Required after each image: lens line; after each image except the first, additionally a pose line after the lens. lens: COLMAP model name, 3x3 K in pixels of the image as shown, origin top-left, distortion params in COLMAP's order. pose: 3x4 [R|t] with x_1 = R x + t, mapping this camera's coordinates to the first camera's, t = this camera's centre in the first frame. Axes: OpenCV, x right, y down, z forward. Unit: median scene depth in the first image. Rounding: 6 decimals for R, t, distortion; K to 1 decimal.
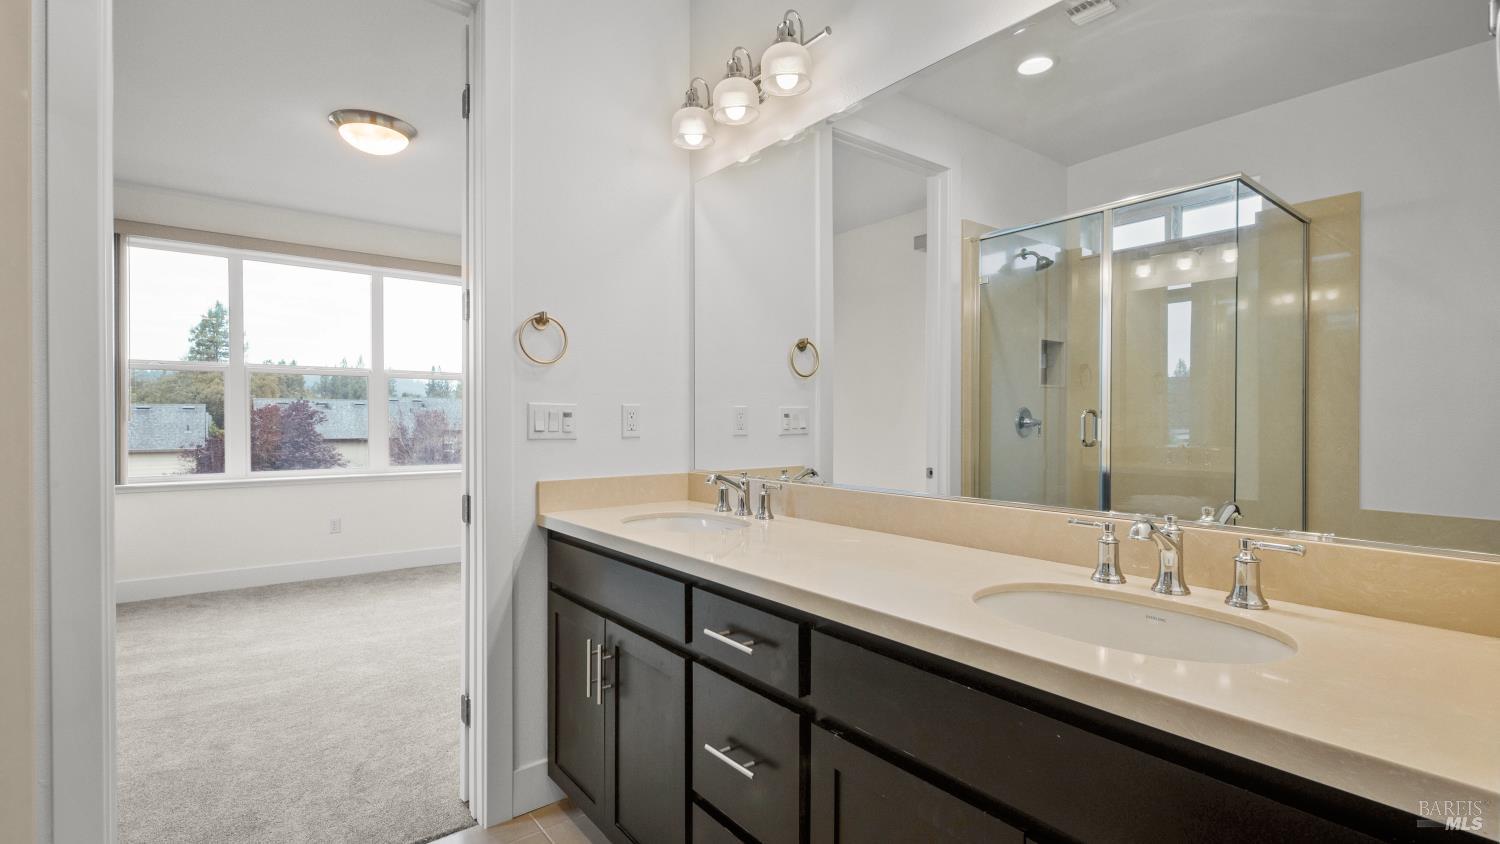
lens RADIAL K [[672.5, 0, 750.0], [0, 672.5, 422.0], [0, 0, 1]] dist [-0.001963, -0.000174]
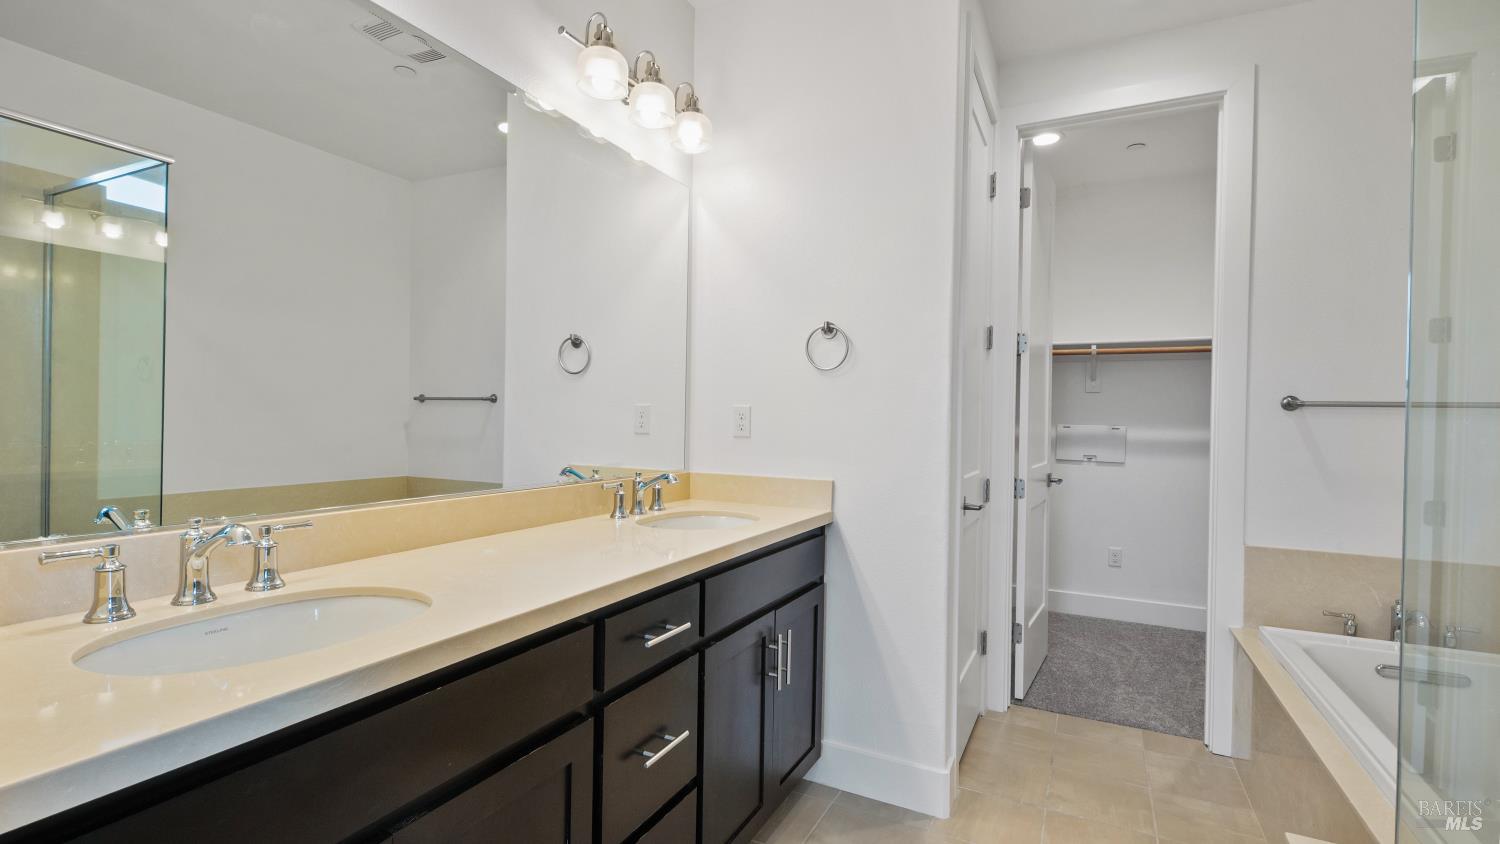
lens RADIAL K [[680.3, 0, 757.1], [0, 680.3, 420.9], [0, 0, 1]] dist [0.003157, 0.000126]
pose [[-0.429208, -0.003835, 0.903198, -0.909579], [-0.006361, 0.999979, 0.001222, -0.000671], [-0.903183, -0.005221, -0.429223, 1.178368]]
